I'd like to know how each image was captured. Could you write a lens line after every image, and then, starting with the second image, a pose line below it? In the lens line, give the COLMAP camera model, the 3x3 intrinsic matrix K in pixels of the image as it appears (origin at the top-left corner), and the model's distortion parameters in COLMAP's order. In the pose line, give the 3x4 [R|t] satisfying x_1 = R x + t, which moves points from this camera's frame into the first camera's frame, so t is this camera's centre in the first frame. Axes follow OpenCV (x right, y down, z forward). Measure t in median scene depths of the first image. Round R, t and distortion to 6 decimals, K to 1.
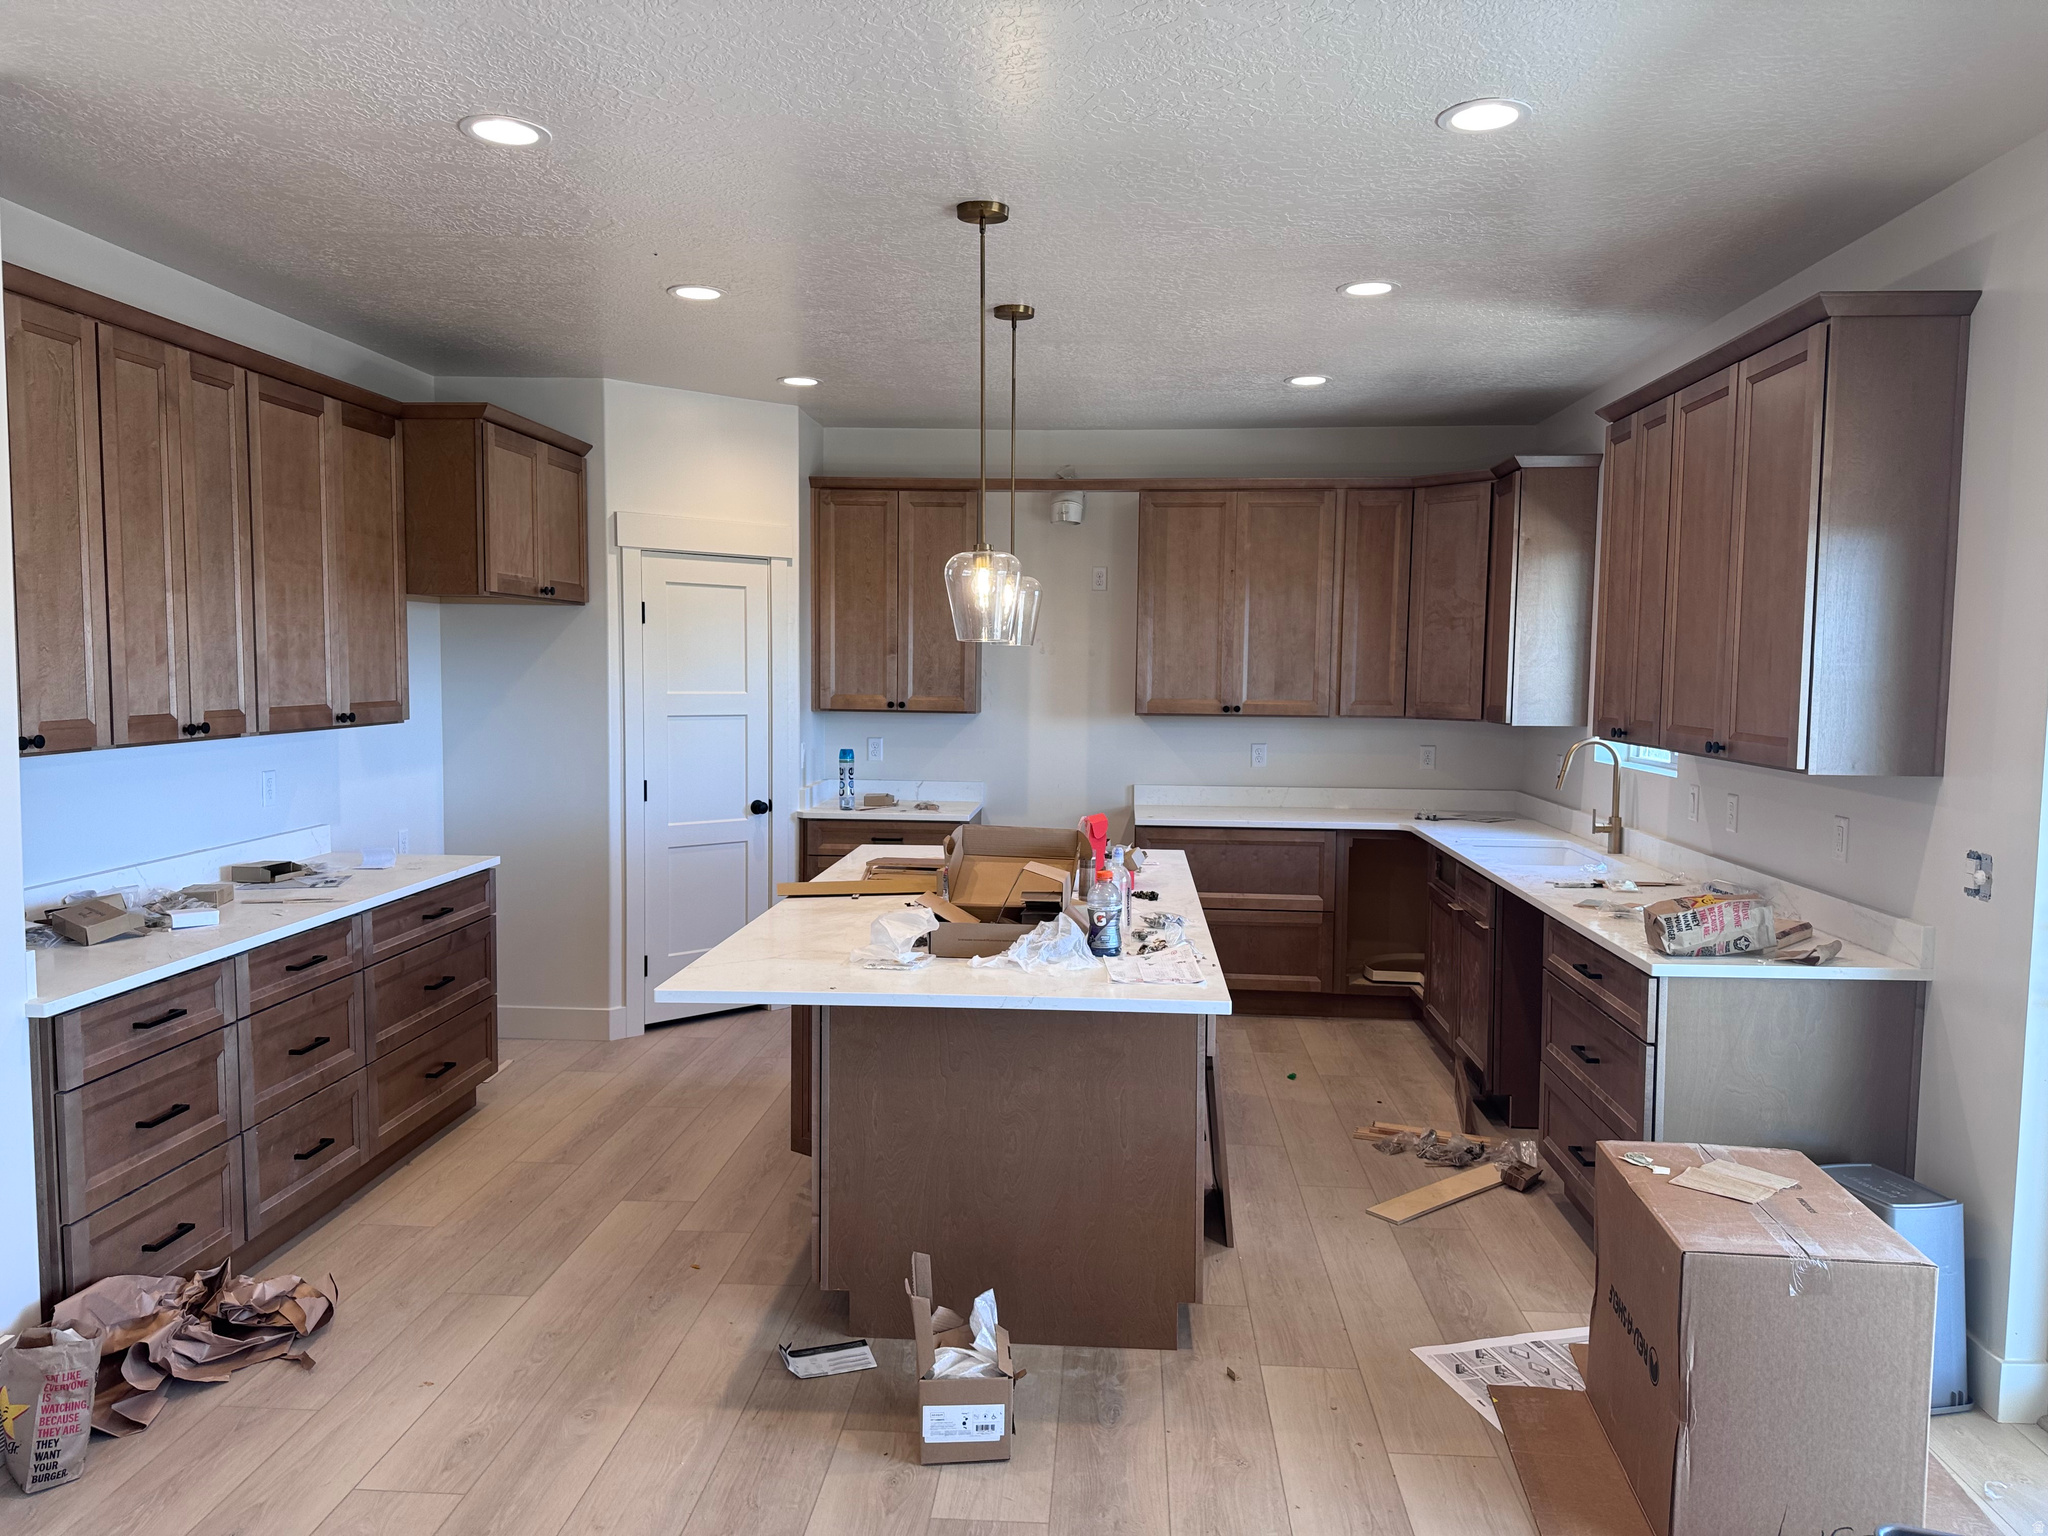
lens RADIAL K [[1408.7, 0, 1024.0], [0, 1408.7, 768.0], [0, 0, 1]] dist [0.022687, -0.025099]
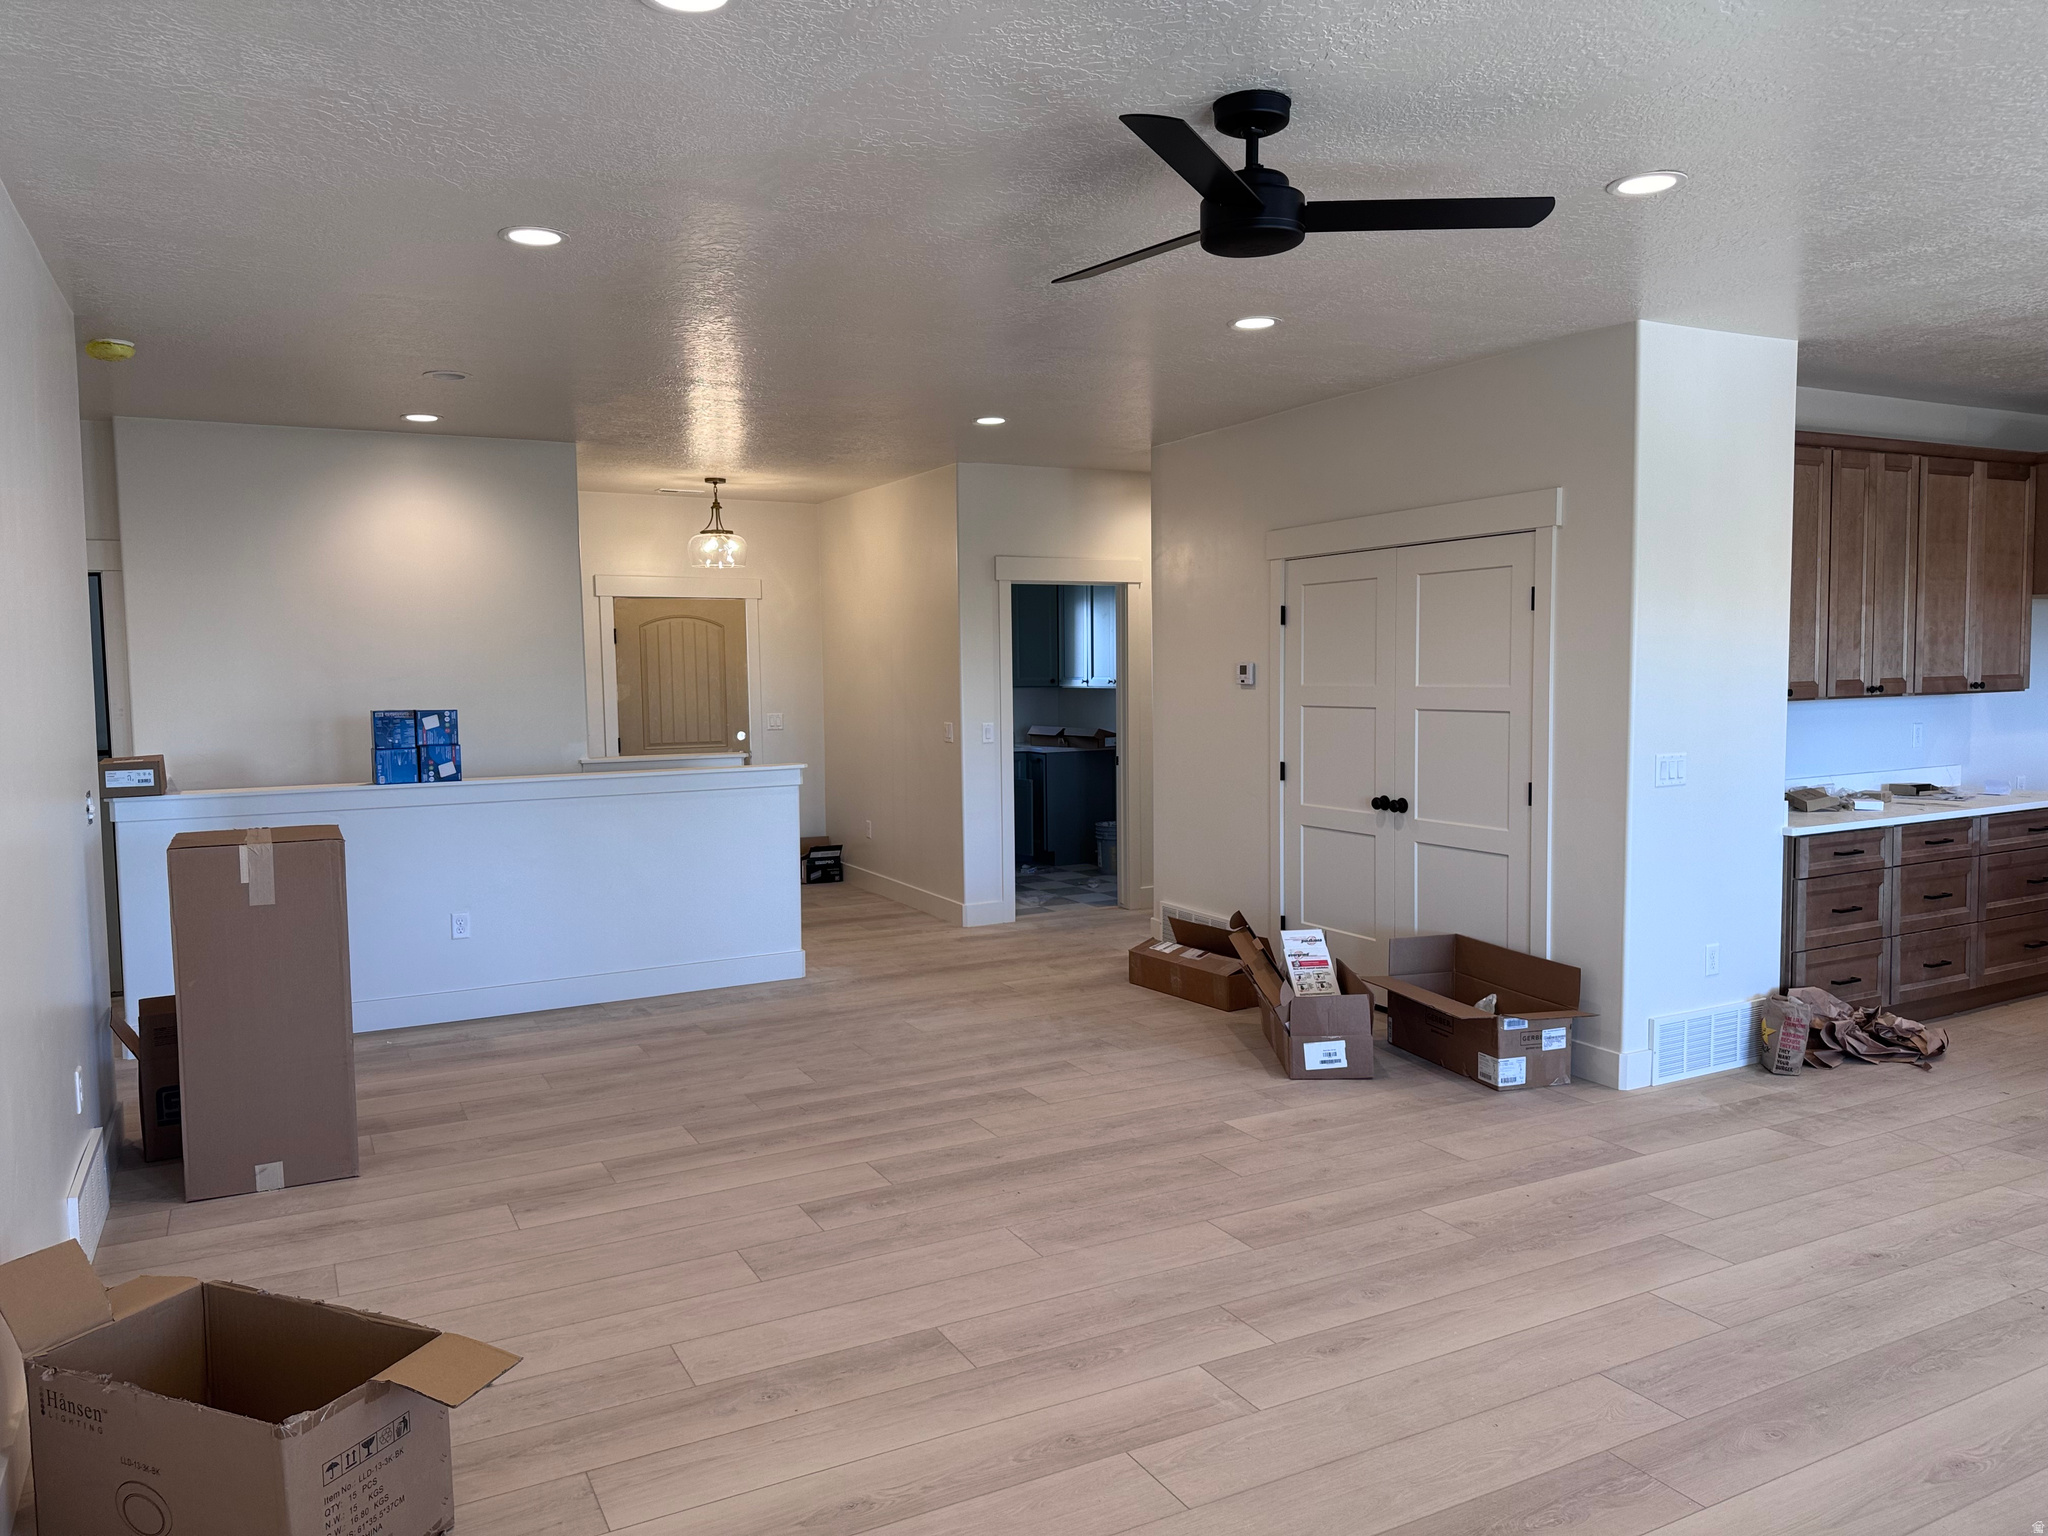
lens RADIAL K [[1408.7, 0, 1024.0], [0, 1408.7, 768.0], [0, 0, 1]] dist [0.022687, -0.025099]
pose [[0.502814, 0.043233, -0.863313, 0.296897], [-0.044191, 0.998728, 0.024276, 0.060729], [0.863264, 0.025945, 0.504085, -0.594851]]
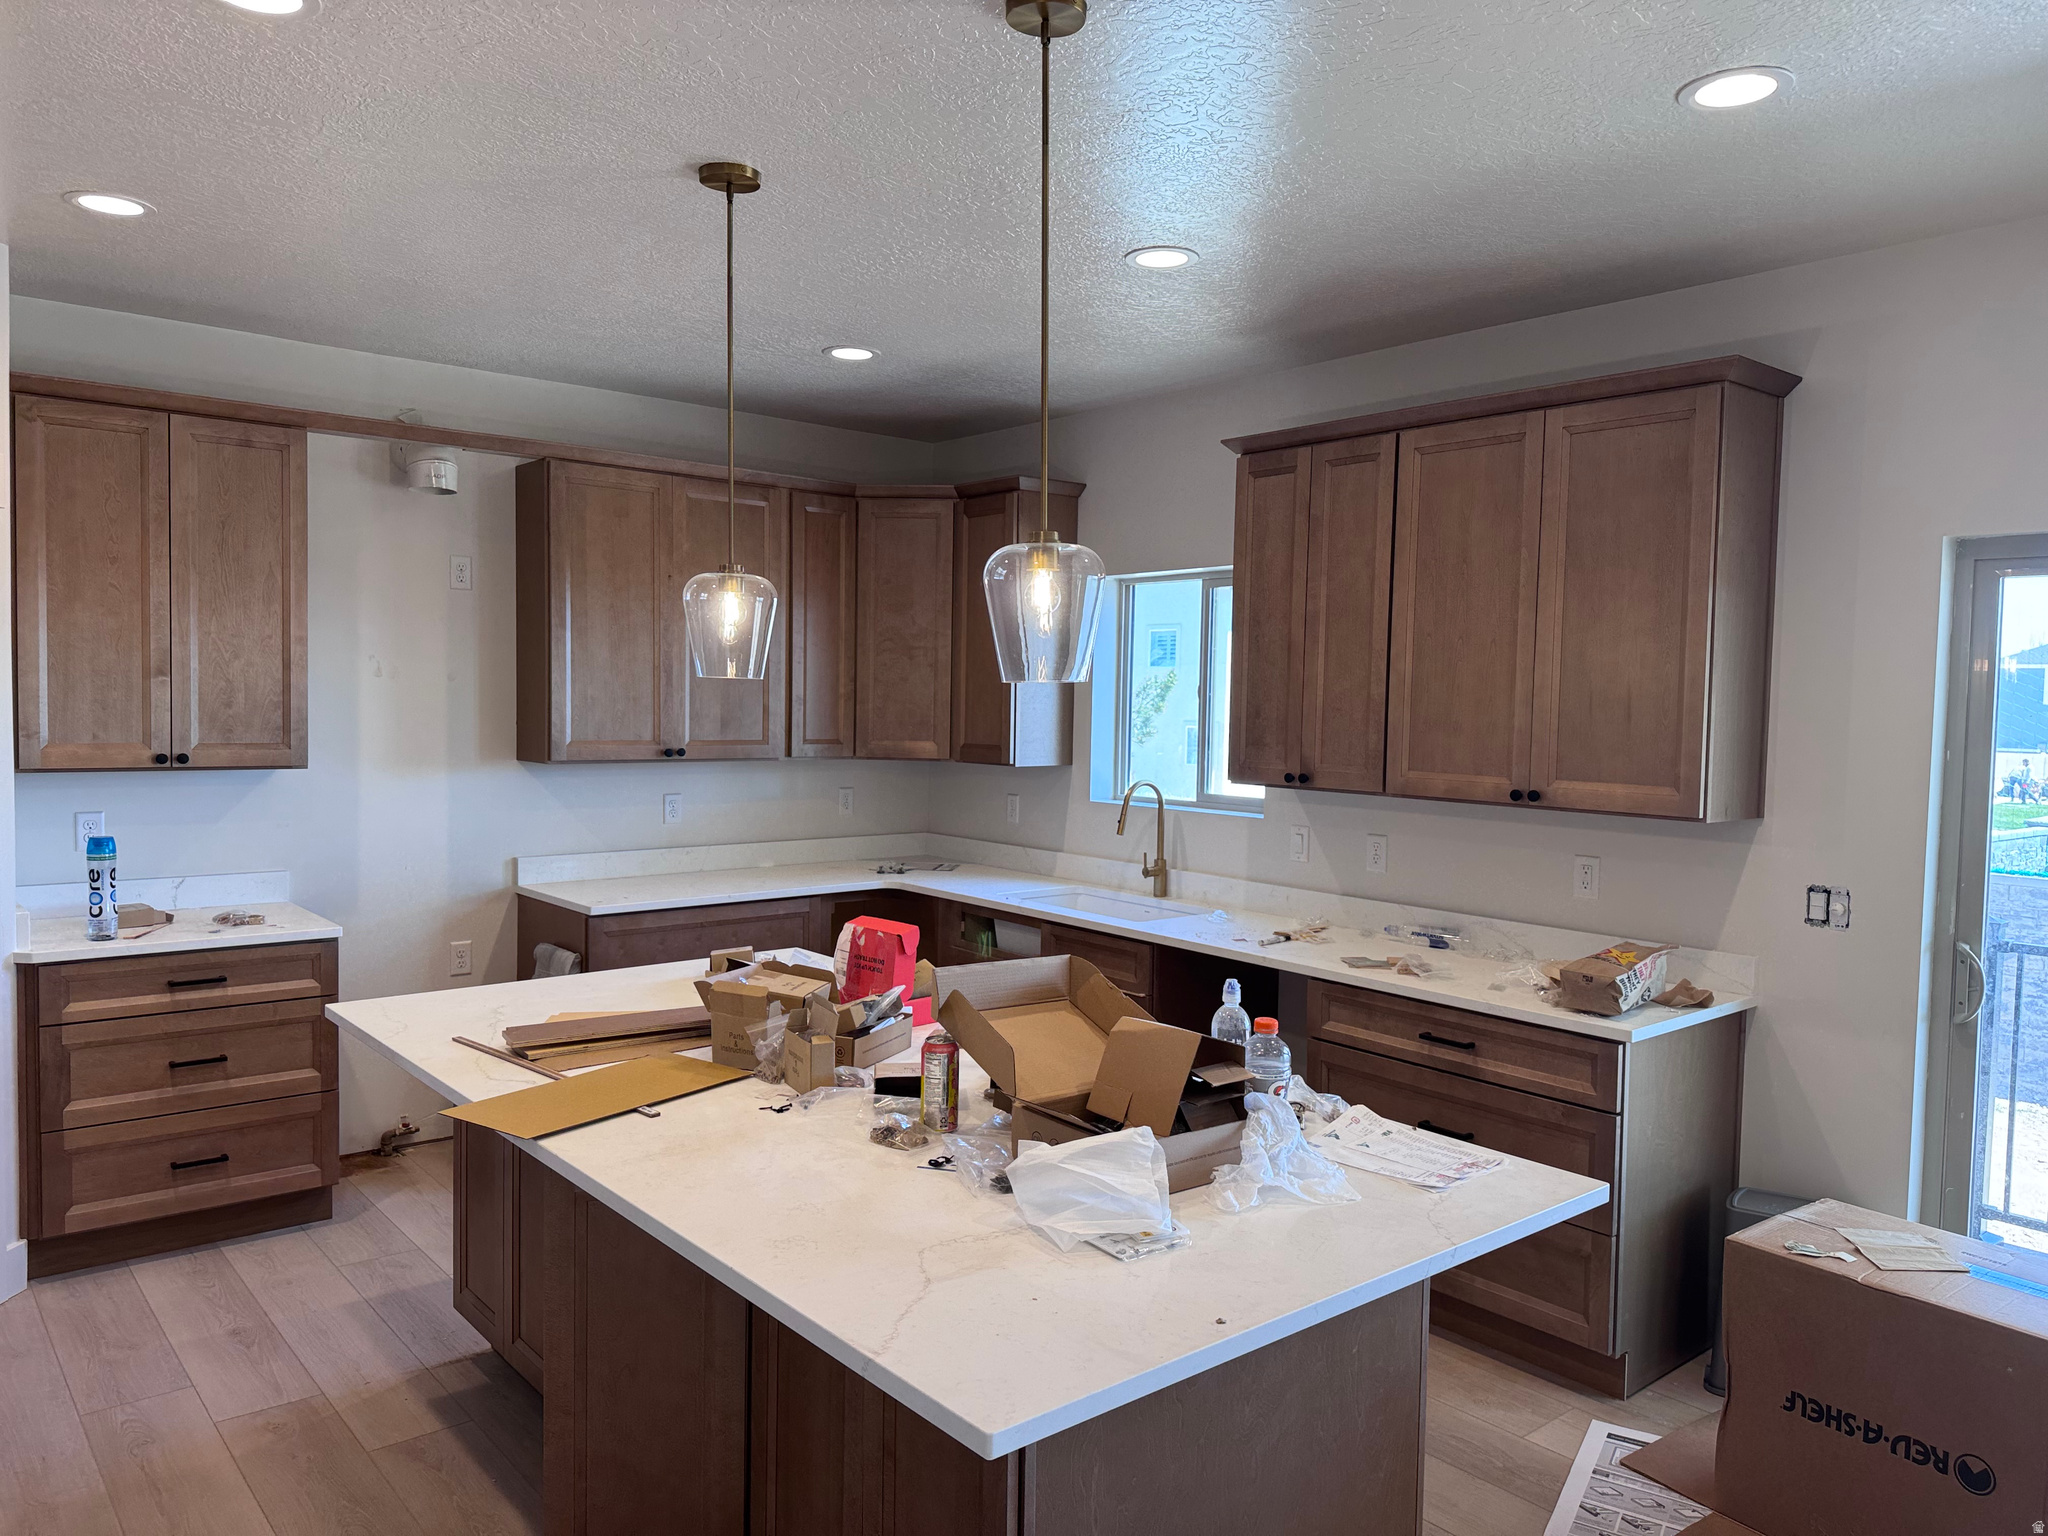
lens RADIAL K [[1408.7, 0, 1024.0], [0, 1408.7, 768.0], [0, 0, 1]] dist [0.022687, -0.025099]
pose [[0.715598, -0.031610, 0.697797, -0.419477], [0.037774, 0.999265, 0.006529, -0.050375], [-0.697490, 0.021687, 0.716266, 0.483896]]
